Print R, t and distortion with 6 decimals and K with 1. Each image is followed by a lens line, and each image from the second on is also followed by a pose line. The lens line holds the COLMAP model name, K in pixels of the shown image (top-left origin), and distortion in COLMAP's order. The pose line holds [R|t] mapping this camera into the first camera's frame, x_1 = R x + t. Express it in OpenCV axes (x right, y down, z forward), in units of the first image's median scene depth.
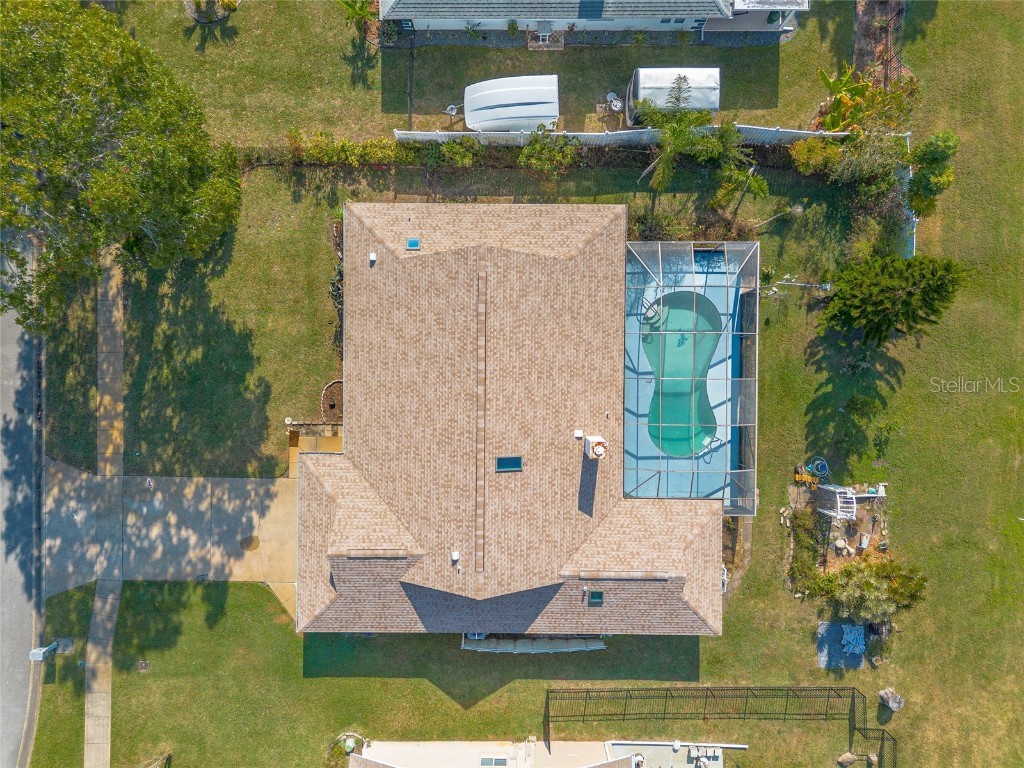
lens RADIAL K [[765.0, 0, 502.3], [0, 765.0, 366.2], [0, 0, 1]] dist [0.072142, -0.097640]
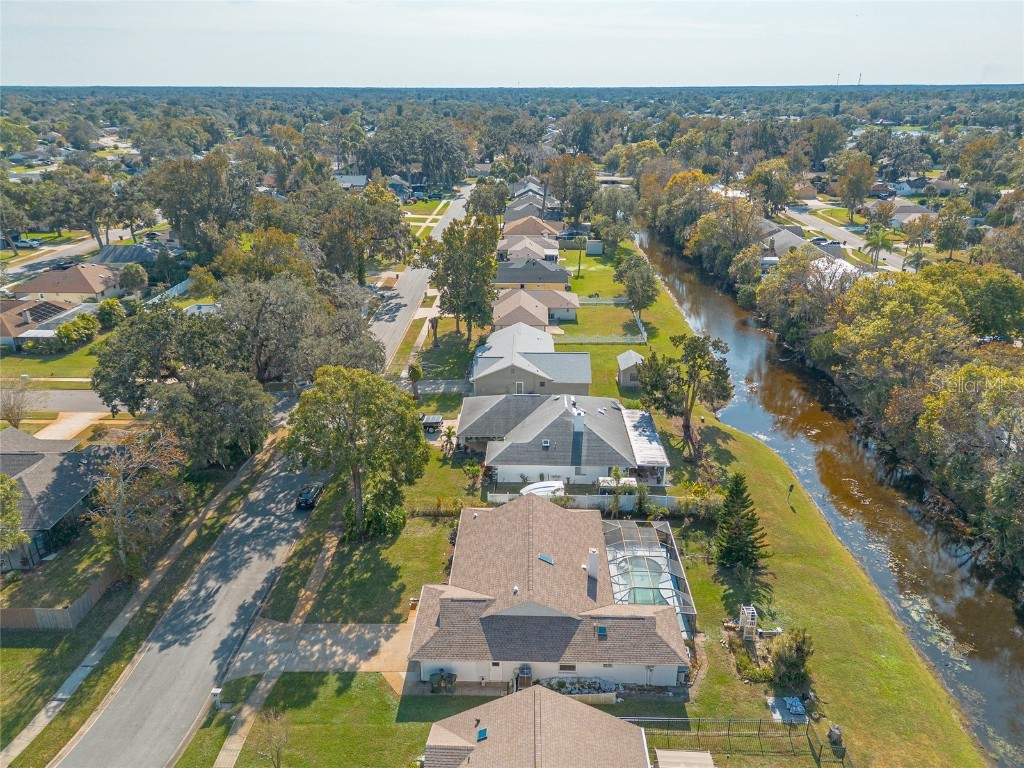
lens RADIAL K [[729.2, 0, 505.4], [0, 729.2, 383.5], [0, 0, 1]] dist [0.085279, -0.075530]
pose [[0.999666, 0.009832, -0.023897, -0.042214], [-0.025840, 0.375153, -0.926603, 1.371955], [-0.000145, 0.926911, 0.375281, -0.039671]]
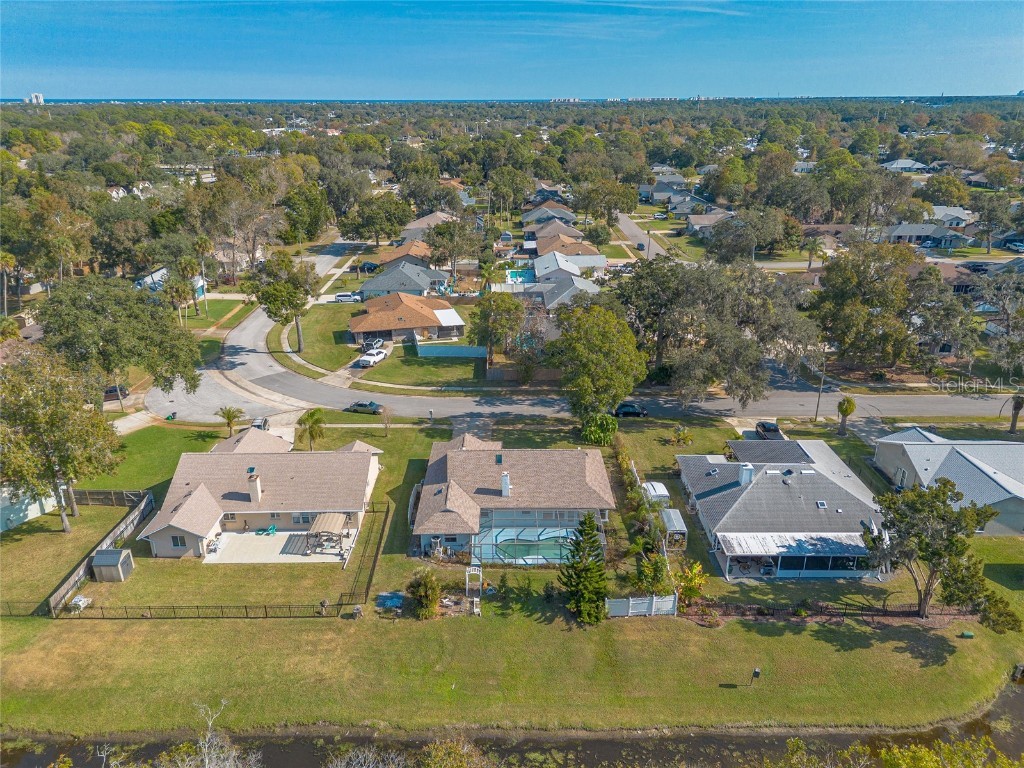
lens RADIAL K [[711.9, 0, 512.0], [0, 711.9, 384.0], [0, 0, 1]] dist [0.058587, -0.001438]
pose [[0.010946, 0.368511, -0.929559, 1.759735], [-0.999932, 0.007815, -0.008677, 0.091475], [0.004067, 0.929590, 0.368572, -0.059342]]
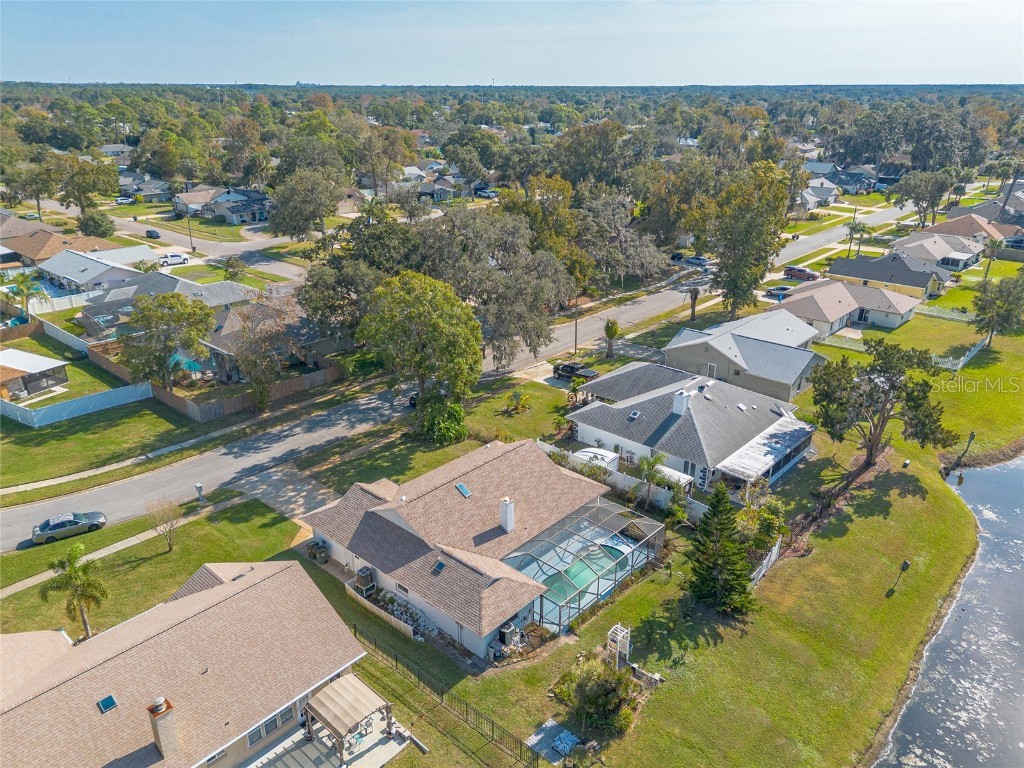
lens RADIAL K [[732.2, 0, 512.0], [0, 732.2, 384.0], [0, 0, 1]] dist [0.081907, -0.082663]
pose [[0.746040, 0.255136, -0.615085, 0.906063], [-0.665880, 0.278580, -0.692096, 0.980110], [-0.005228, 0.925904, 0.377722, 0.125817]]
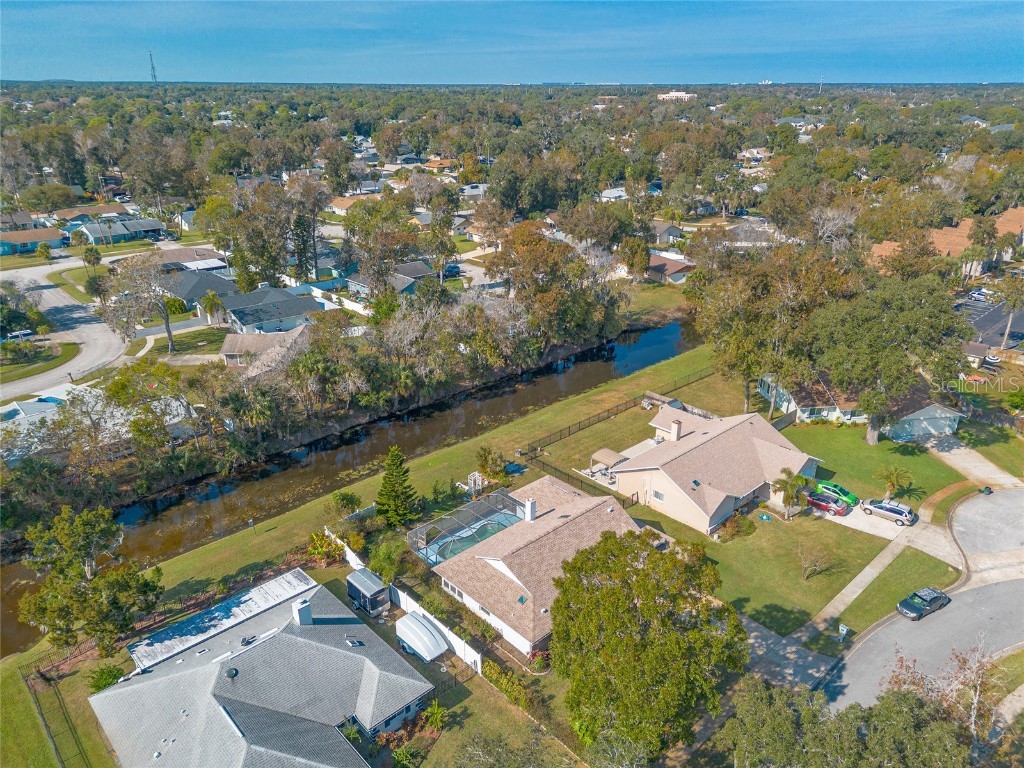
lens RADIAL K [[732.2, 0, 512.0], [0, 732.2, 384.0], [0, 0, 1]] dist [0.081907, -0.082663]
pose [[-0.688921, -0.275164, 0.670576, -1.020752], [0.724836, -0.261921, 0.637189, -1.043324], [0.000306, 0.925031, 0.379891, -0.127186]]
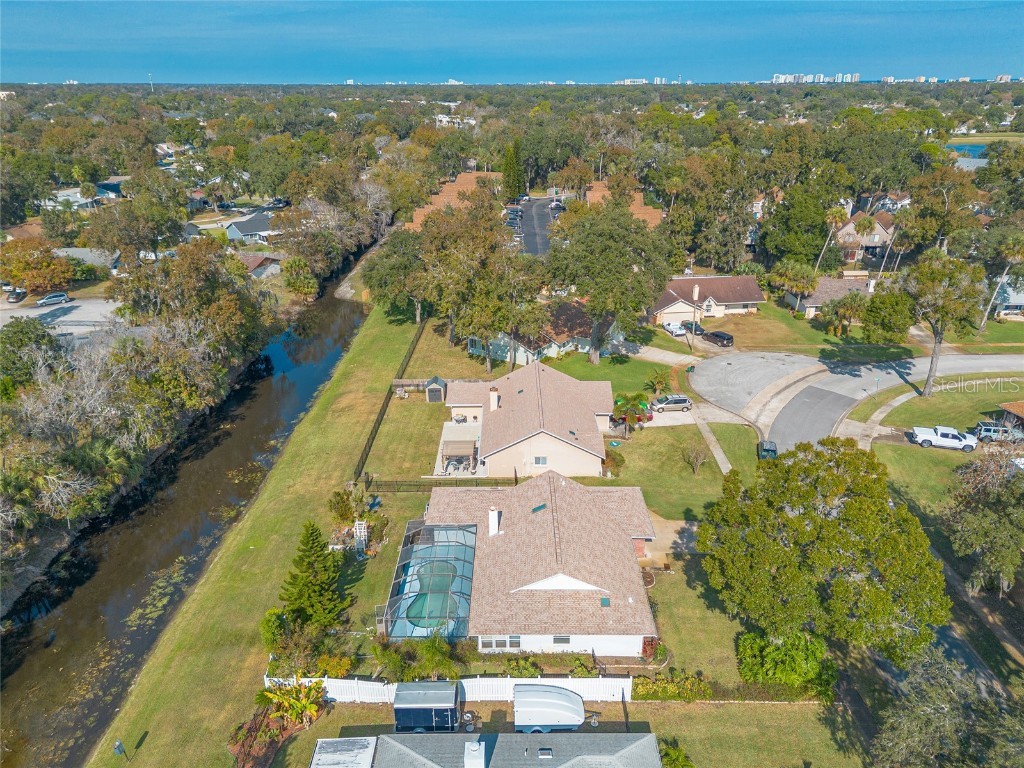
lens RADIAL K [[732.2, 0, 512.0], [0, 732.2, 384.0], [0, 0, 1]] dist [0.081907, -0.082663]
pose [[-0.999939, 0.008814, -0.006609, 0.076380], [-0.009461, -0.379665, 0.925076, -1.250674], [0.005644, 0.925082, 0.379726, 0.008143]]
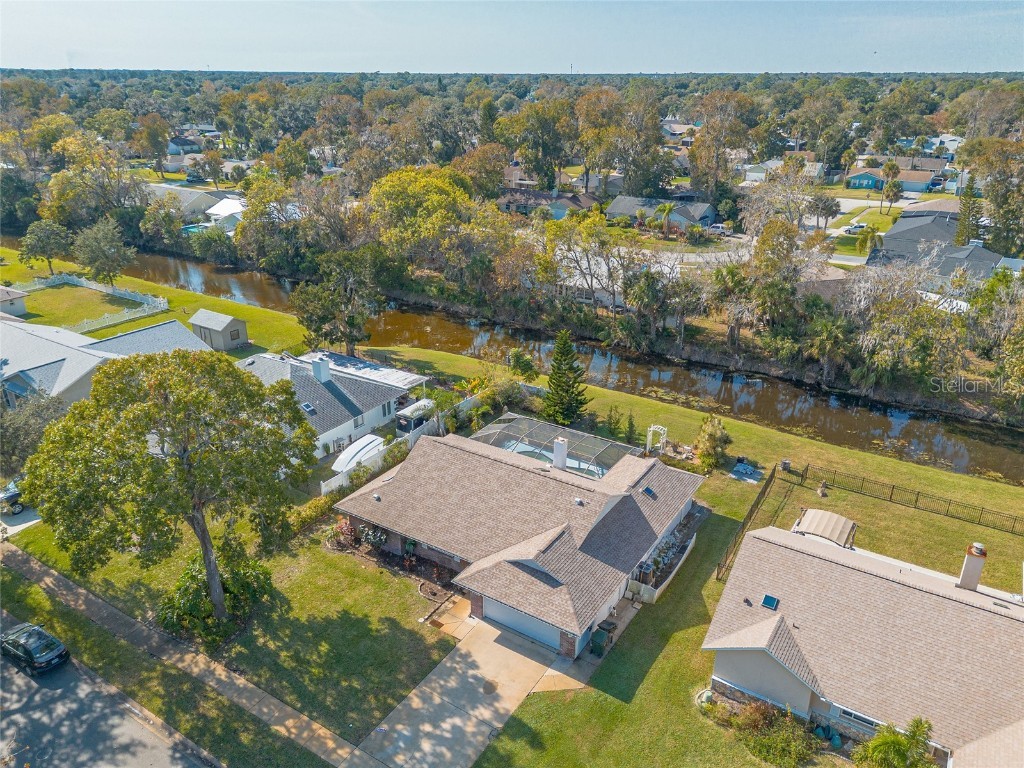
lens RADIAL K [[745.5, 0, 502.2], [0, 745.5, 384.1], [0, 0, 1]] dist [0.040846, -0.003522]
pose [[0.540132, -0.319885, 0.778416, -0.979857], [0.841575, 0.208701, -0.498193, 0.662513], [-0.003092, 0.924185, 0.381933, 0.233301]]
